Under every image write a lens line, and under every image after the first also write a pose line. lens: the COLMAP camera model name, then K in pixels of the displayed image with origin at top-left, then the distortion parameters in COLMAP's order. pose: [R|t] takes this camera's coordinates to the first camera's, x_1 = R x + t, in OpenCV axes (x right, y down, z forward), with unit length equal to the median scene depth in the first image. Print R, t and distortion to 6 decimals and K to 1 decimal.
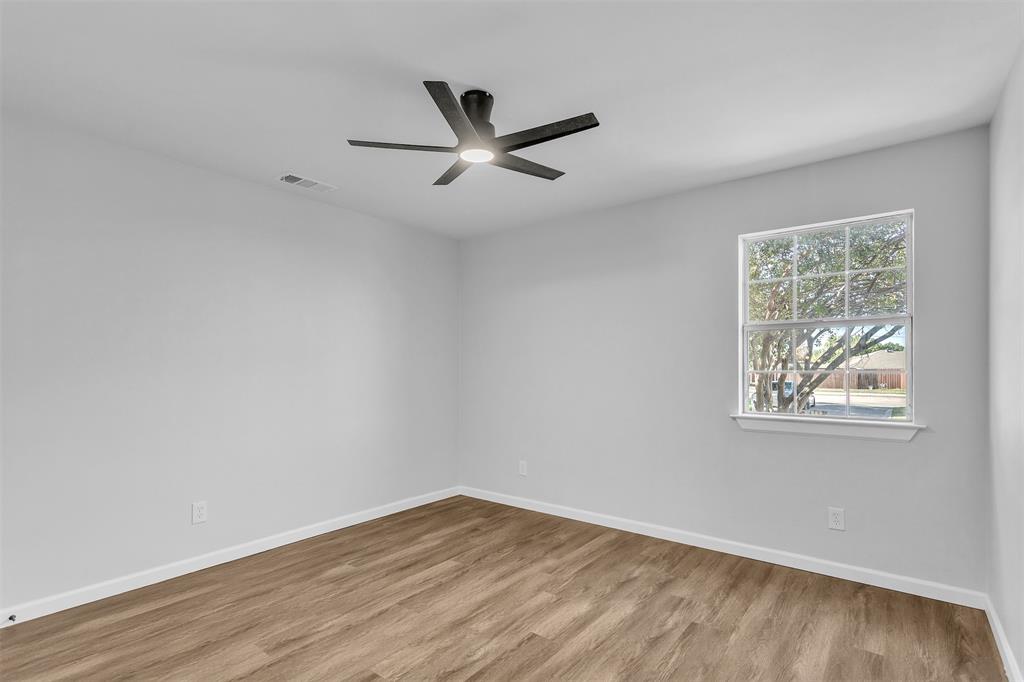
lens RADIAL K [[492.5, 0, 506.5], [0, 492.5, 339.2], [0, 0, 1]] dist [0.001534, 0.000481]
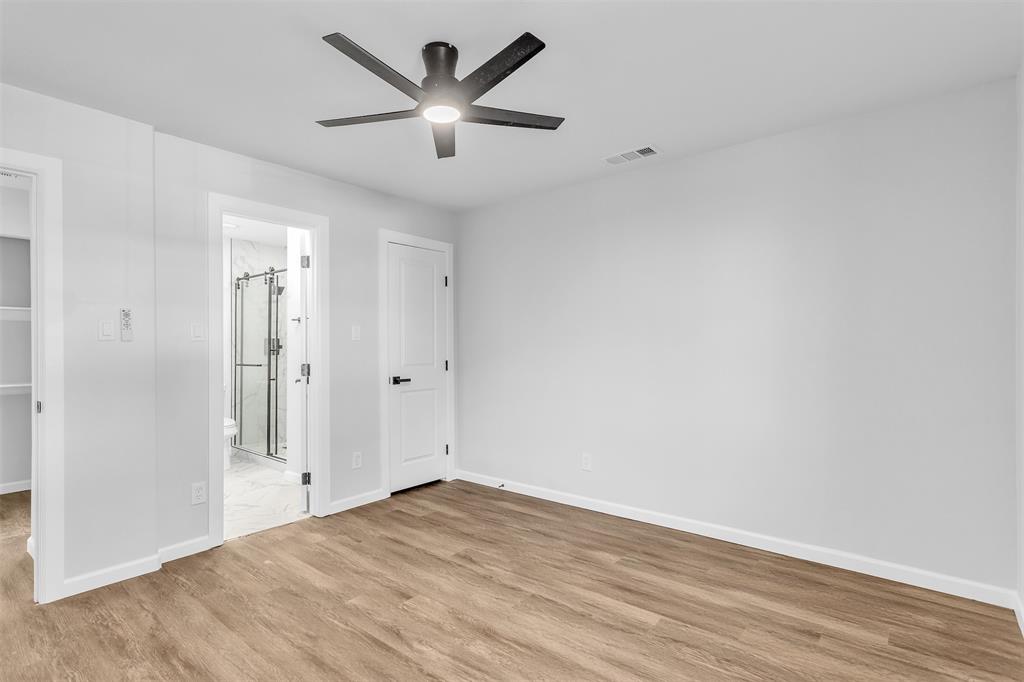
lens RADIAL K [[492.5, 0, 506.5], [0, 492.5, 339.2], [0, 0, 1]] dist [0.001534, 0.000481]
pose [[-0.010607, -0.010432, -0.999889, 0.654726], [0.062642, 0.997975, -0.011076, 0.043579], [0.997980, -0.062753, -0.009932, 0.873216]]
